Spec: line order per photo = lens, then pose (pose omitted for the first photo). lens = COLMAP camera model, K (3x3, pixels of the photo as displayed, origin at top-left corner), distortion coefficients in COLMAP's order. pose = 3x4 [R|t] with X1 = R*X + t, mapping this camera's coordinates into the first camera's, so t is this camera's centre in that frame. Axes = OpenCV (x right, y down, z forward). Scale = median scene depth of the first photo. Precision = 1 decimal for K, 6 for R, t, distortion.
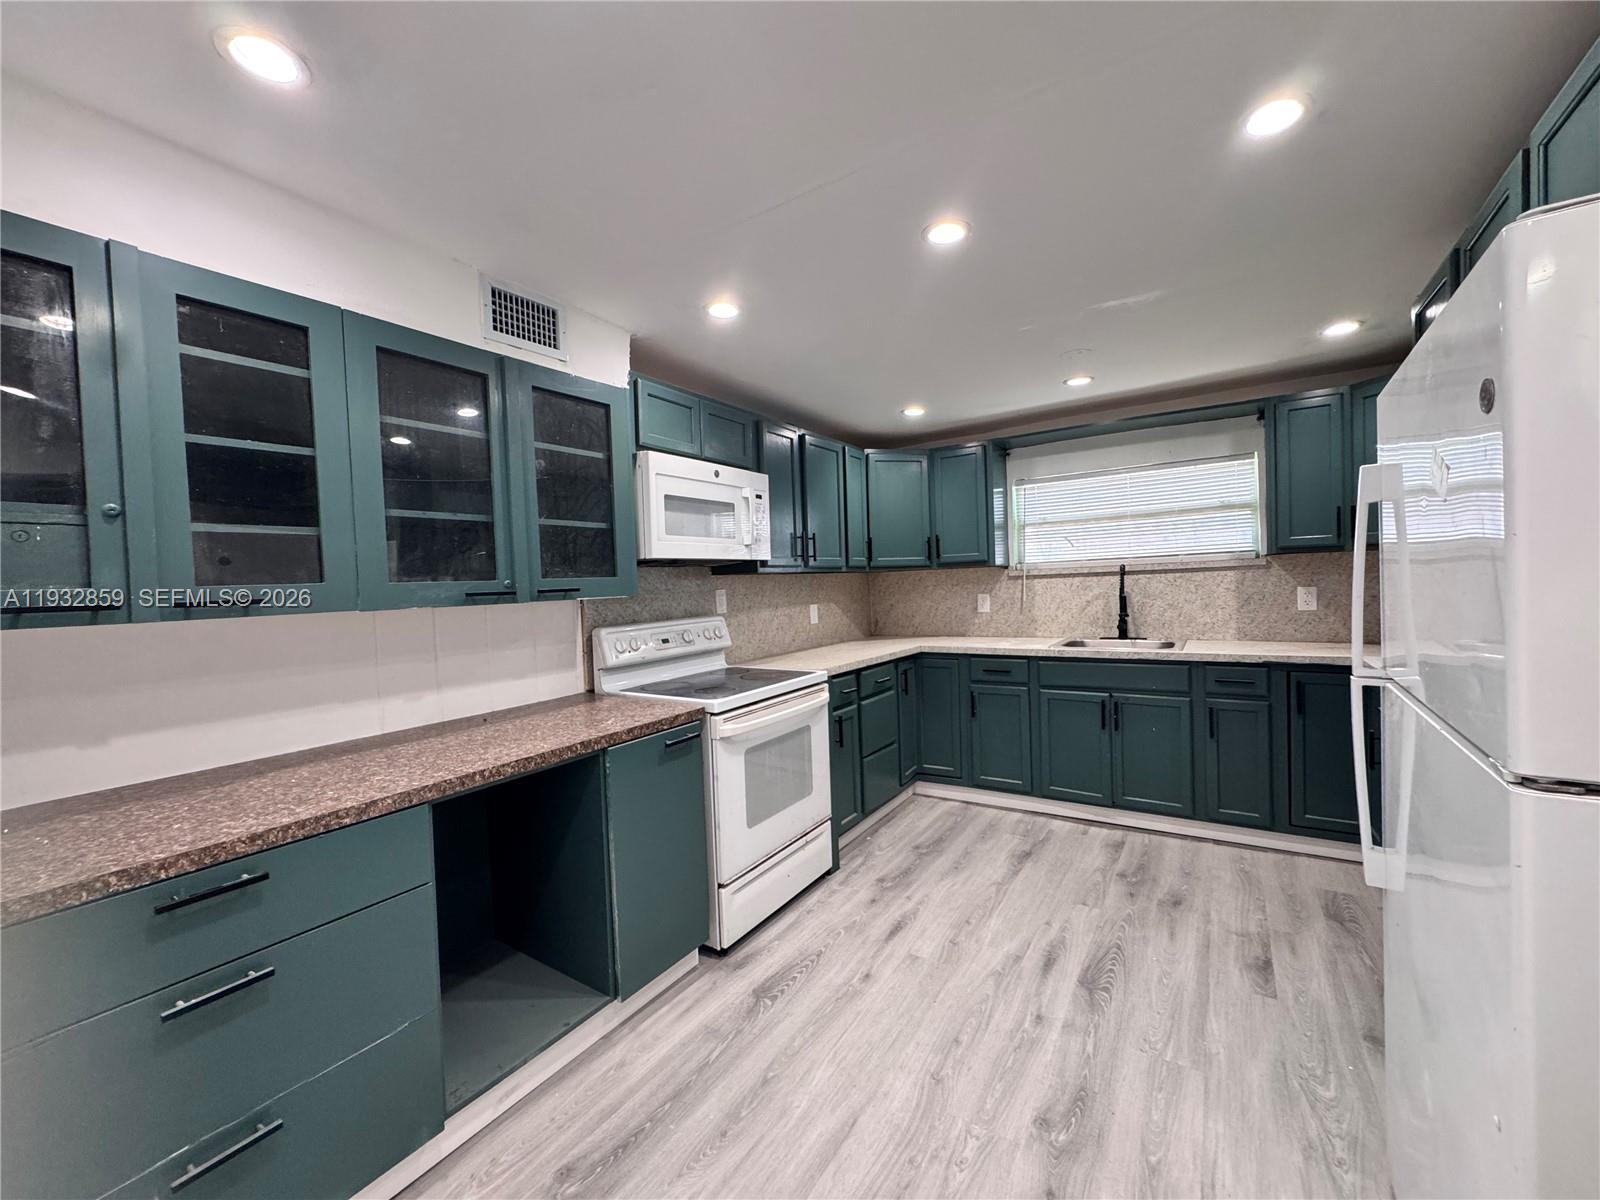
lens RADIAL K [[636.3, 0, 800.0], [0, 636.3, 600.0], [0, 0, 1]] dist [-0.003263, -0.000106]
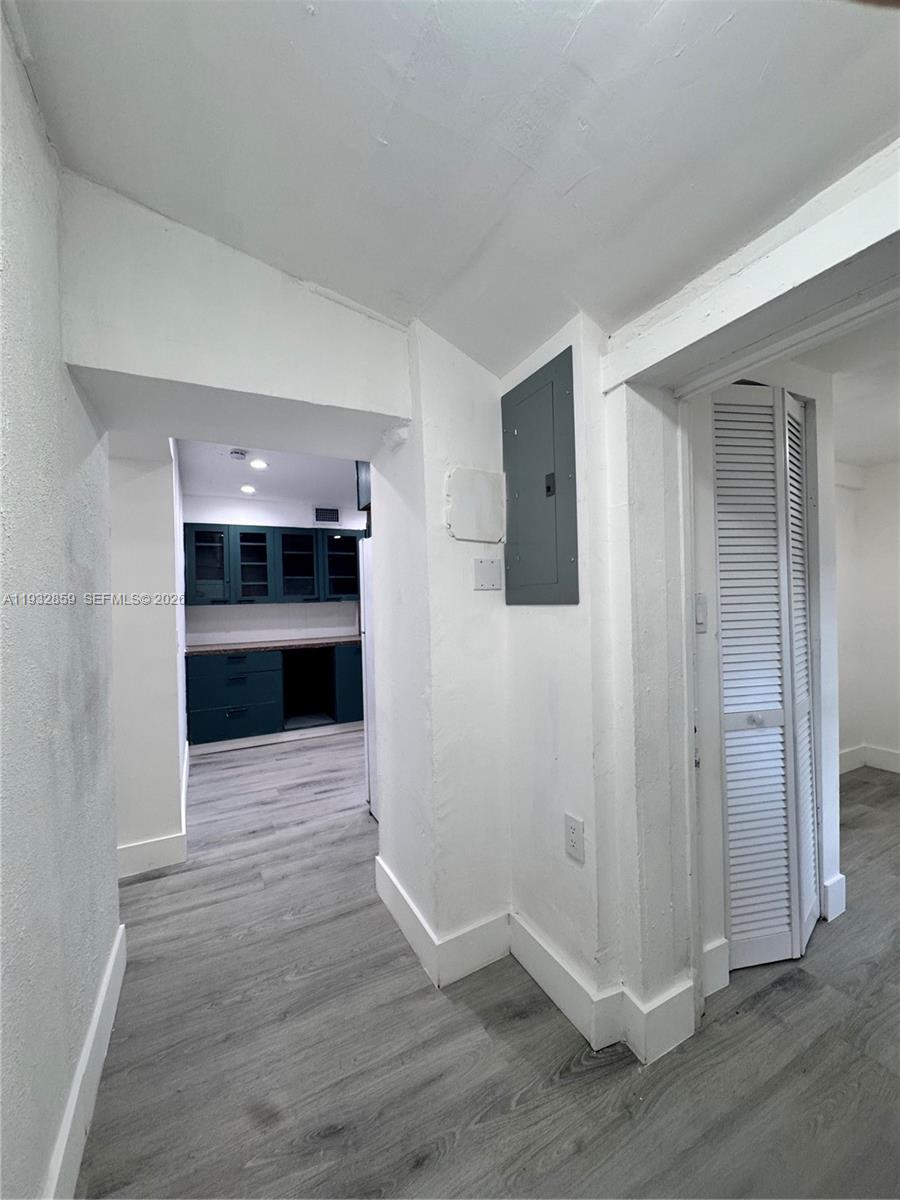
lens RADIAL K [[477.3, 0, 449.7], [0, 477.3, 600.9], [0, 0, 1]] dist [-0.003263, -0.000106]
pose [[0.875459, 0.014739, -0.483068, 1.135890], [-0.019730, 0.999792, -0.005251, -0.001572], [0.482890, 0.014127, 0.875567, -0.718875]]
